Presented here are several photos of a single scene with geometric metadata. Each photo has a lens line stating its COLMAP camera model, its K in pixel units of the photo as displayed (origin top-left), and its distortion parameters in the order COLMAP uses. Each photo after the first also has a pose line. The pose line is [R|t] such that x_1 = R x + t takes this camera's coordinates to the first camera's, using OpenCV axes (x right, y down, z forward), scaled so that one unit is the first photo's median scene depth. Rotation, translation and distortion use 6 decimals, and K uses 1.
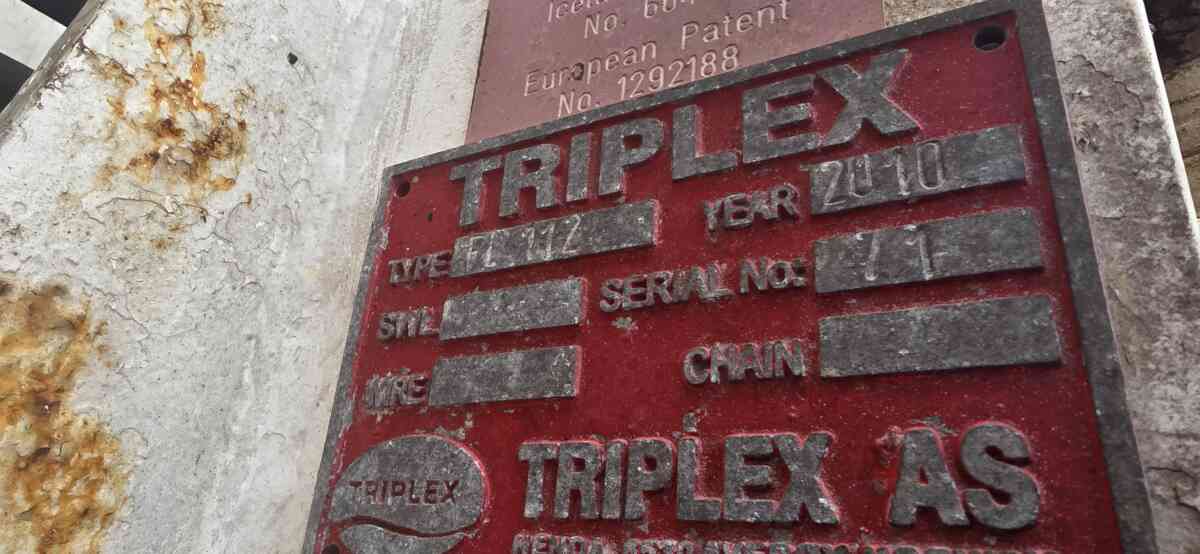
lens RADIAL K [[733.4, 0, 625.8], [0, 733.4, 293.3], [0, 0, 1]] dist [0.005111, -0.005120]
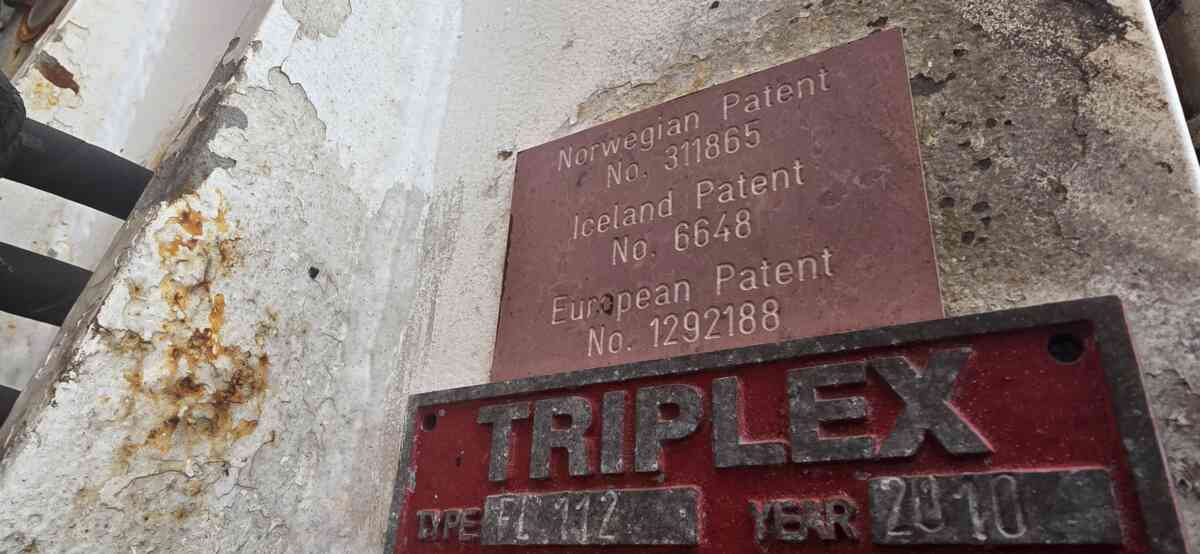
lens RADIAL K [[733.4, 0, 625.8], [0, 733.4, 293.3], [0, 0, 1]] dist [0.005111, -0.005120]
pose [[0.998191, -0.041042, -0.043930, 0.000914], [0.039920, 0.998862, -0.026115, -0.318288], [0.044952, 0.024314, 0.998693, 0.060307]]
